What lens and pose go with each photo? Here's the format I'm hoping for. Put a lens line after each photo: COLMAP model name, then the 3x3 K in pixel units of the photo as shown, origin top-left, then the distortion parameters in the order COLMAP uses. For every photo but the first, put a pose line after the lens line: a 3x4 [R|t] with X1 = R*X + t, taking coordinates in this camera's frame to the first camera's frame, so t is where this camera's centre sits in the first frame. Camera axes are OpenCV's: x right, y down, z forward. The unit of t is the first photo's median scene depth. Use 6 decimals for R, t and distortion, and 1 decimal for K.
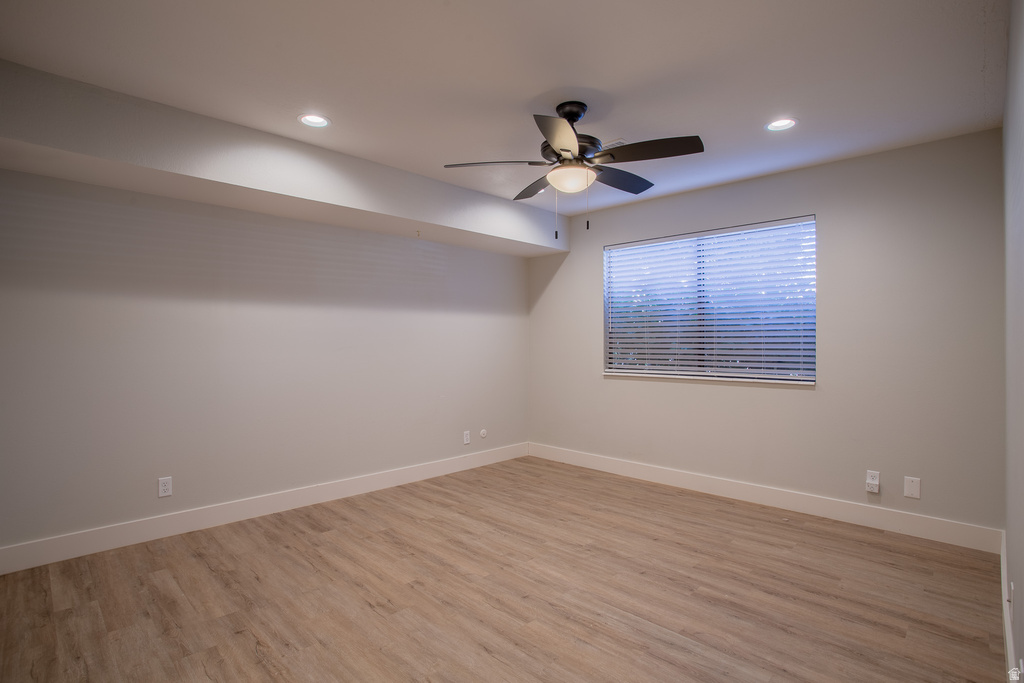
lens RADIAL K [[500.9, 0, 508.1], [0, 500.9, 339.0], [0, 0, 1]] dist [-0.081244, 0.038009]
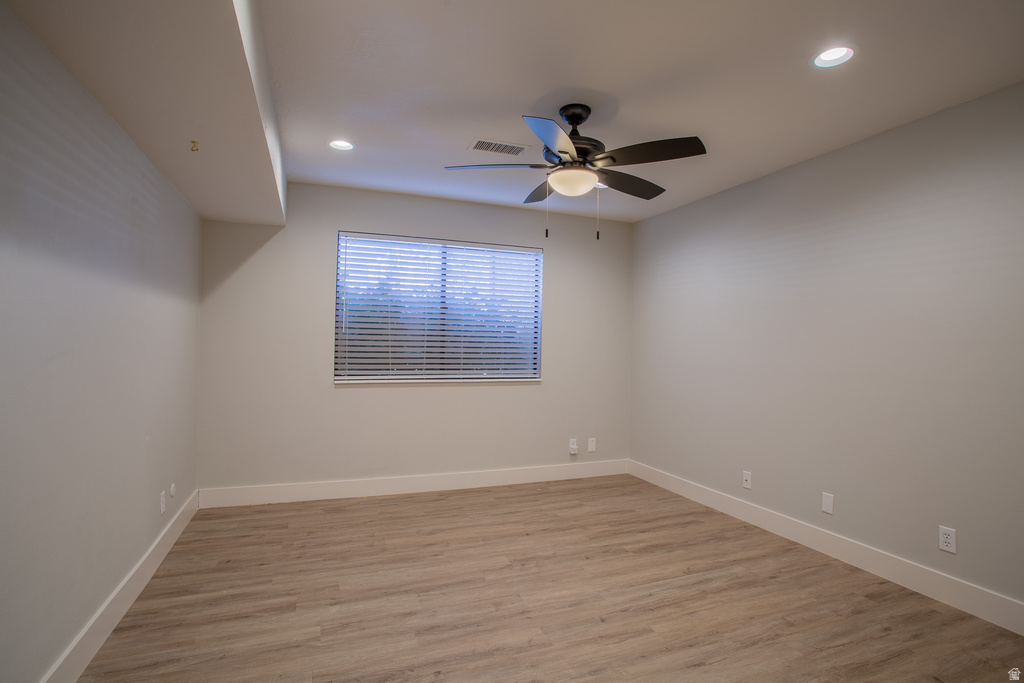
lens RADIAL K [[500.9, 0, 508.1], [0, 500.9, 339.0], [0, 0, 1]] dist [-0.081244, 0.038009]
pose [[0.401183, 0.021077, 0.915755, -0.666469], [-0.021076, 0.999683, -0.013776, 0.003818], [-0.915755, -0.013774, 0.401500, 0.588992]]
